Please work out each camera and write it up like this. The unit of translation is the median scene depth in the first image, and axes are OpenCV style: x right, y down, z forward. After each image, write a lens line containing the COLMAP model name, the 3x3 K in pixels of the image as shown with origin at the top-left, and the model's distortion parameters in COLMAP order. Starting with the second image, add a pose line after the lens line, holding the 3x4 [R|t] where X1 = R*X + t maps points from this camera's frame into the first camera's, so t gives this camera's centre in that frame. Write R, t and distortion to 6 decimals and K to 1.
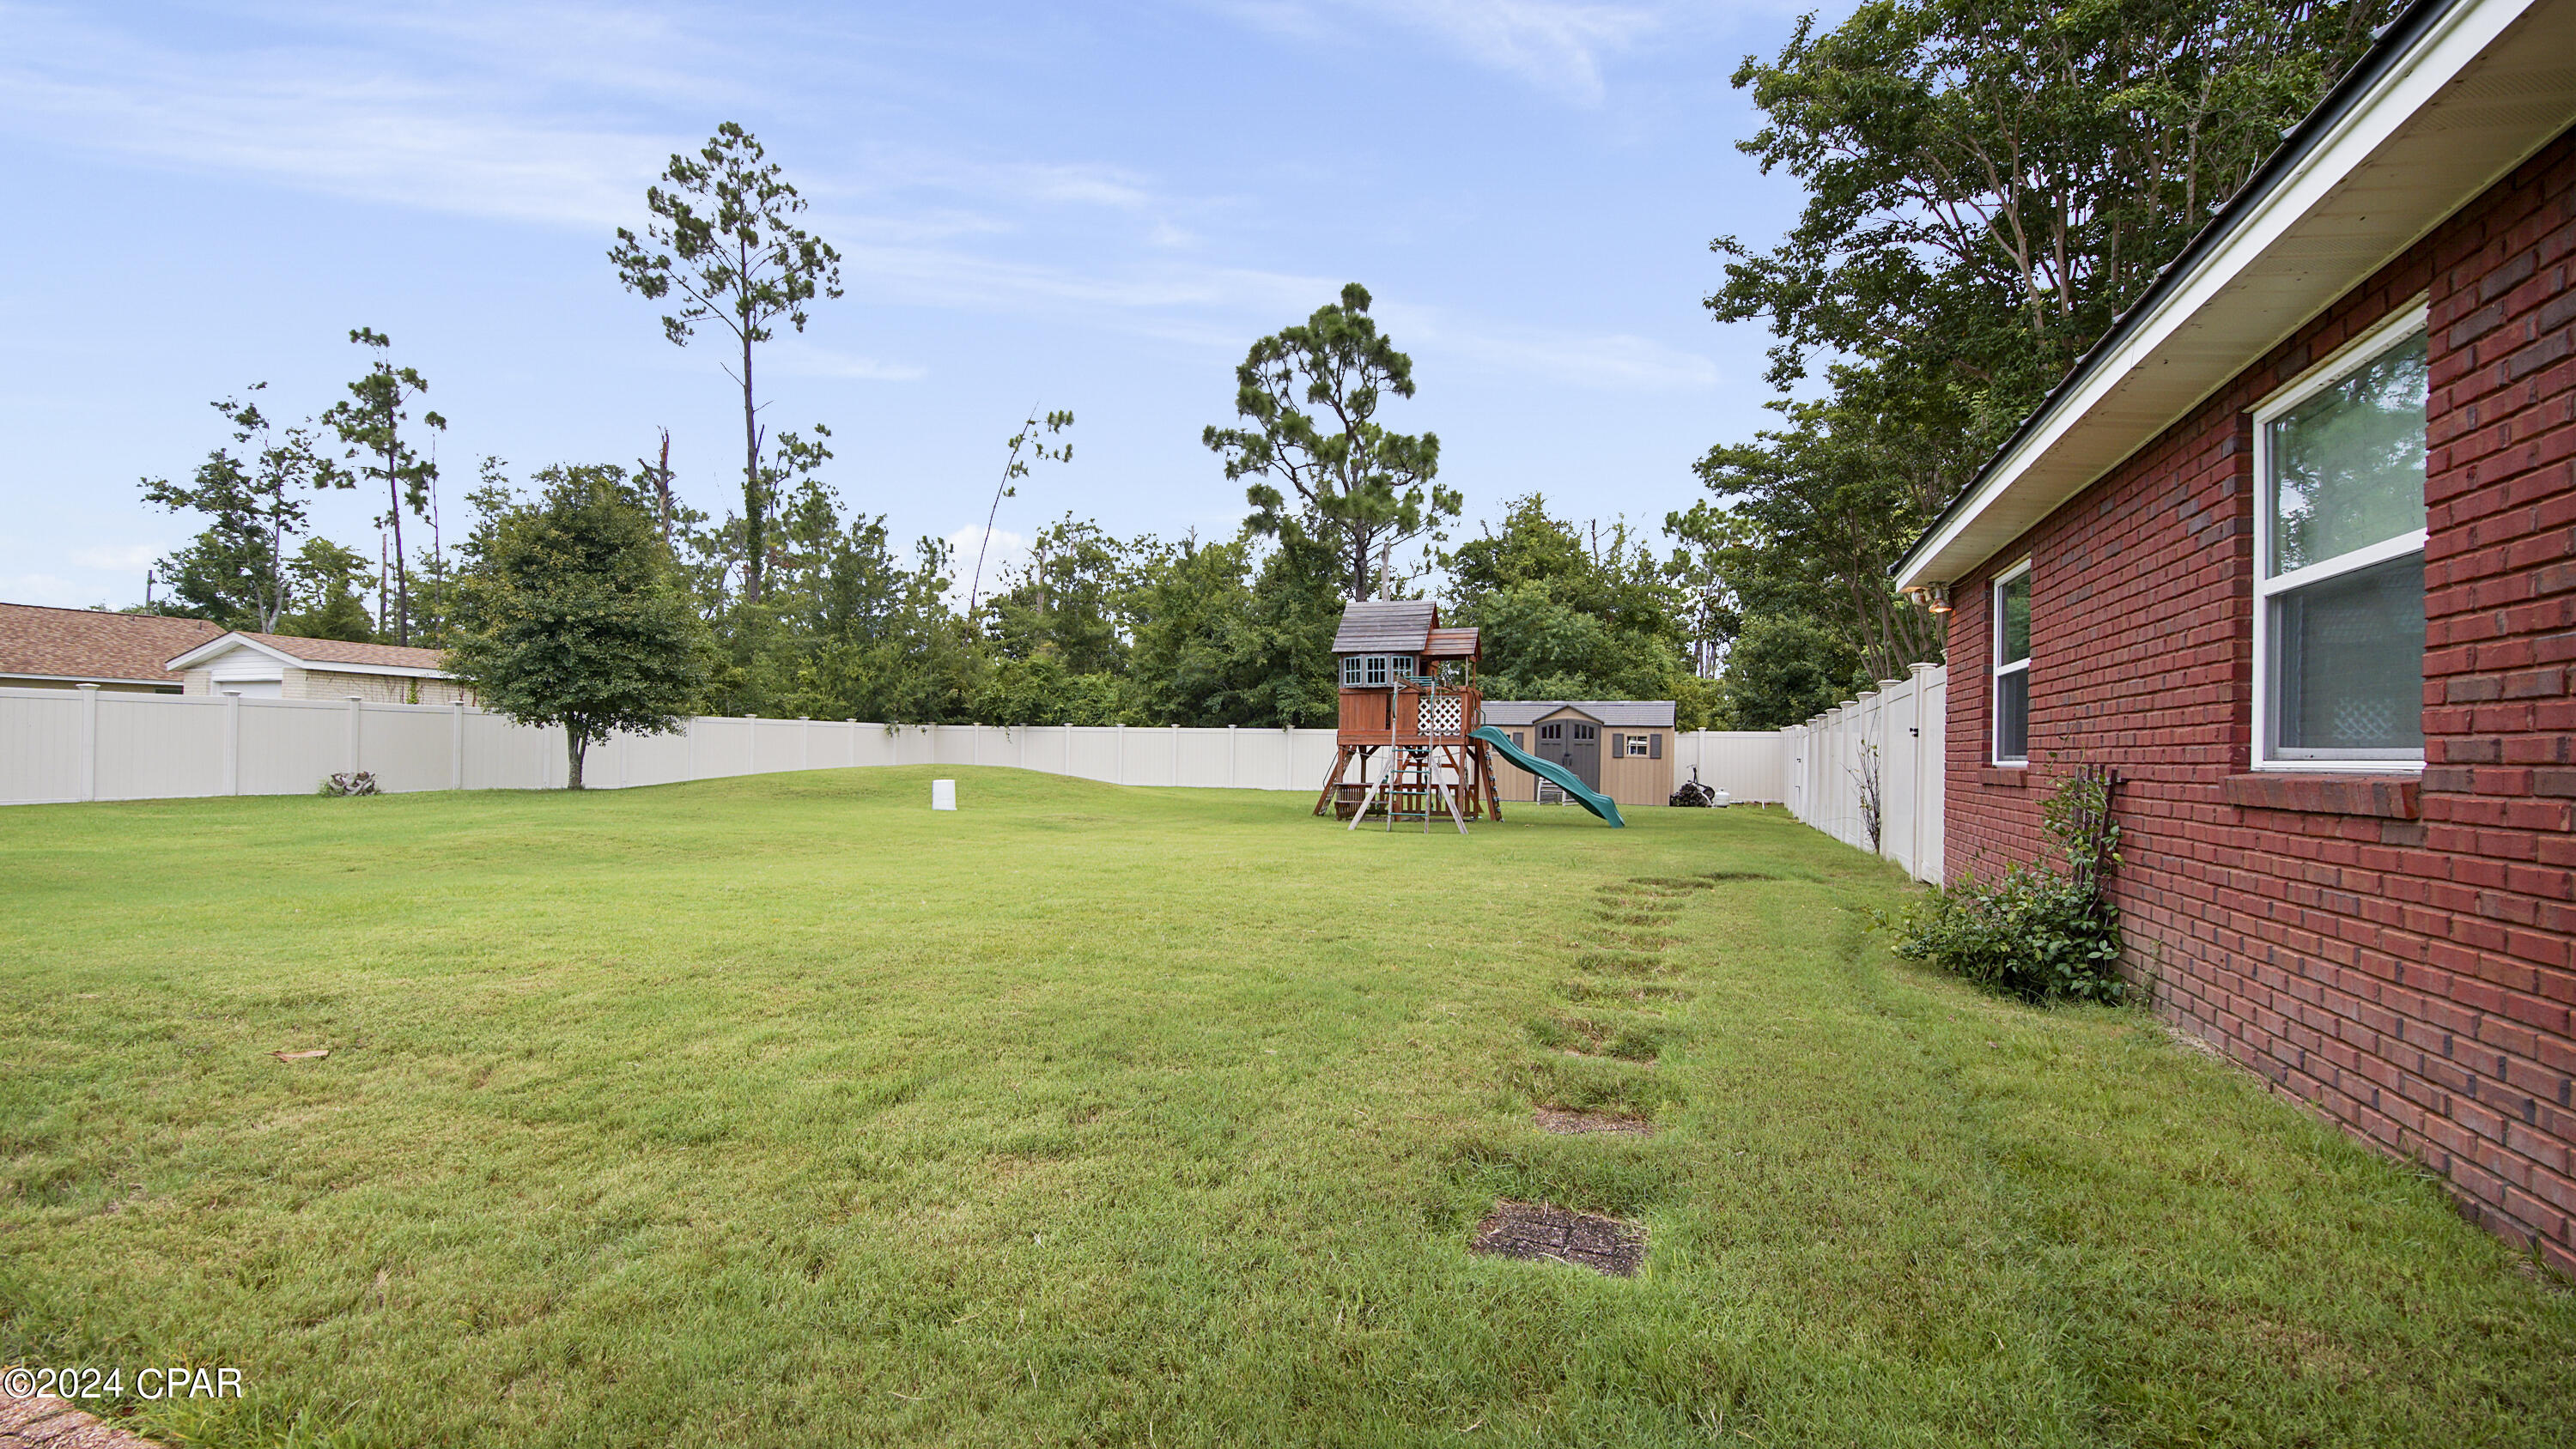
lens RADIAL K [[1115.3, 0, 1275.9], [0, 1115.3, 758.8], [0, 0, 1]] dist [0.035005, -0.021569]
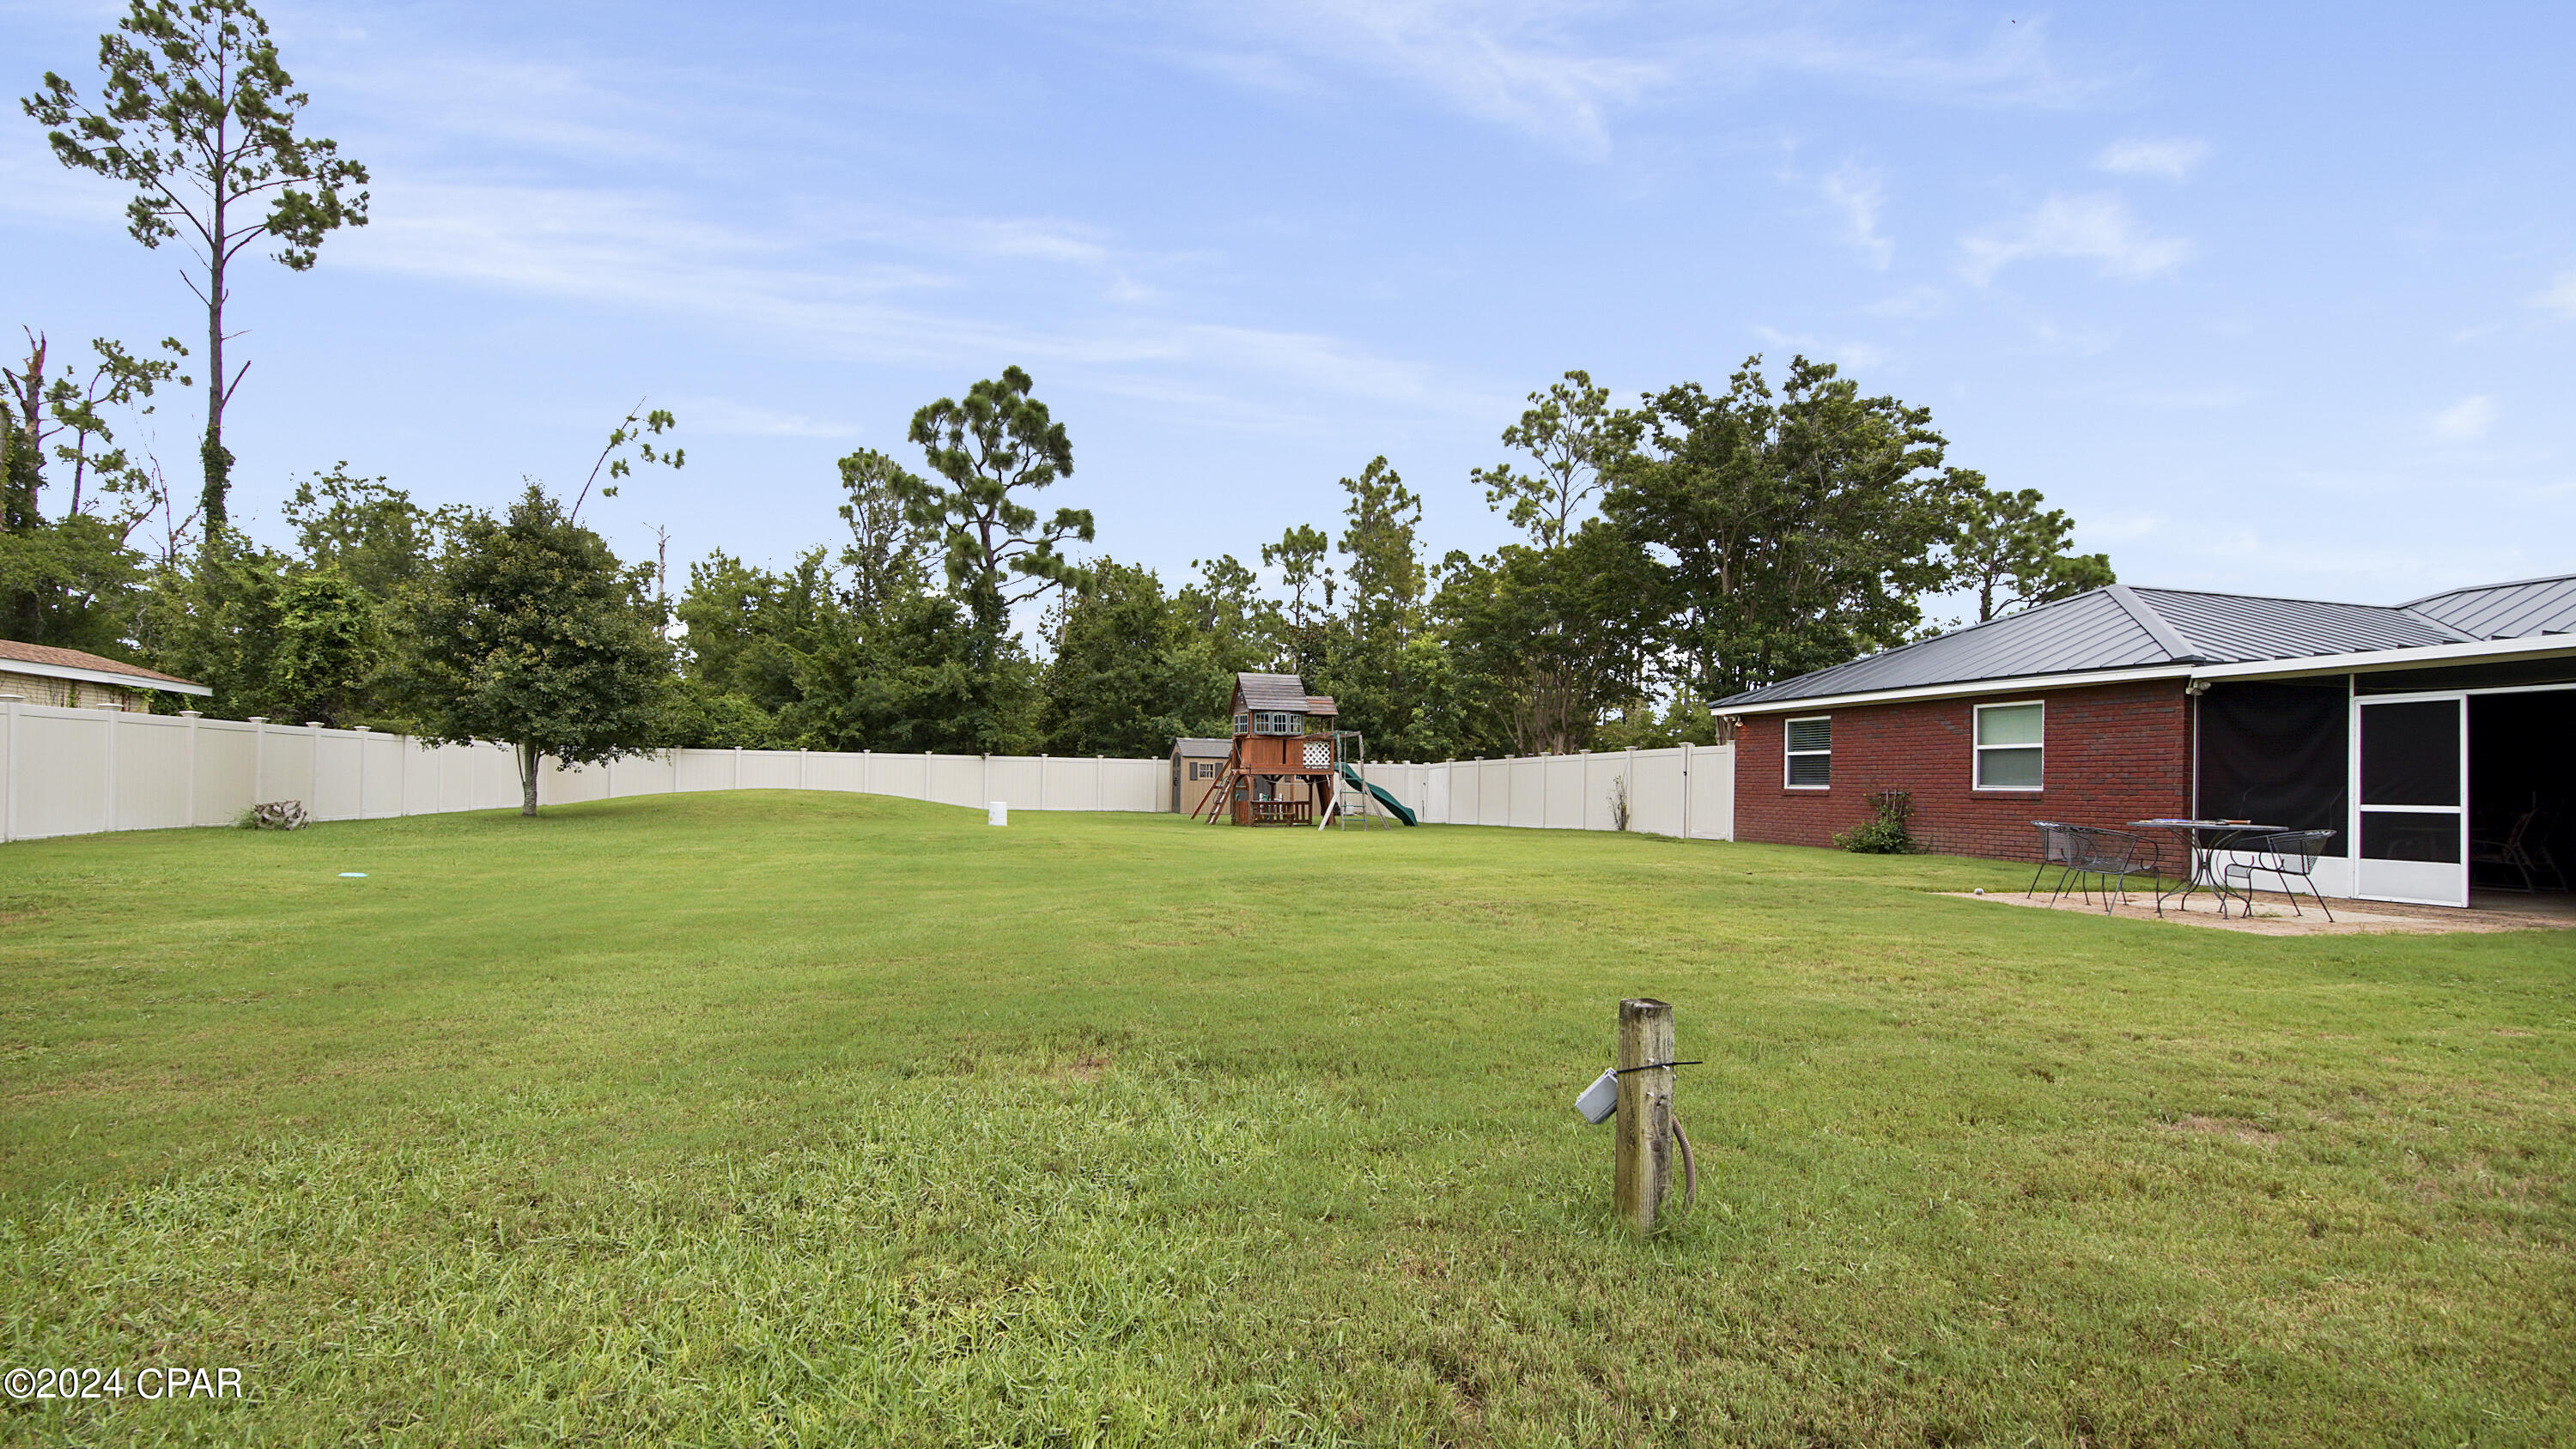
lens RADIAL K [[1140.6, 0, 1286.6], [0, 1140.6, 758.4], [0, 0, 1]] dist [0.037027, -0.022752]
pose [[0.800827, 0.011944, 0.598776, -0.414034], [-0.001456, 0.999837, -0.017997, -0.003525], [-0.598894, 0.013541, 0.800714, -0.102321]]
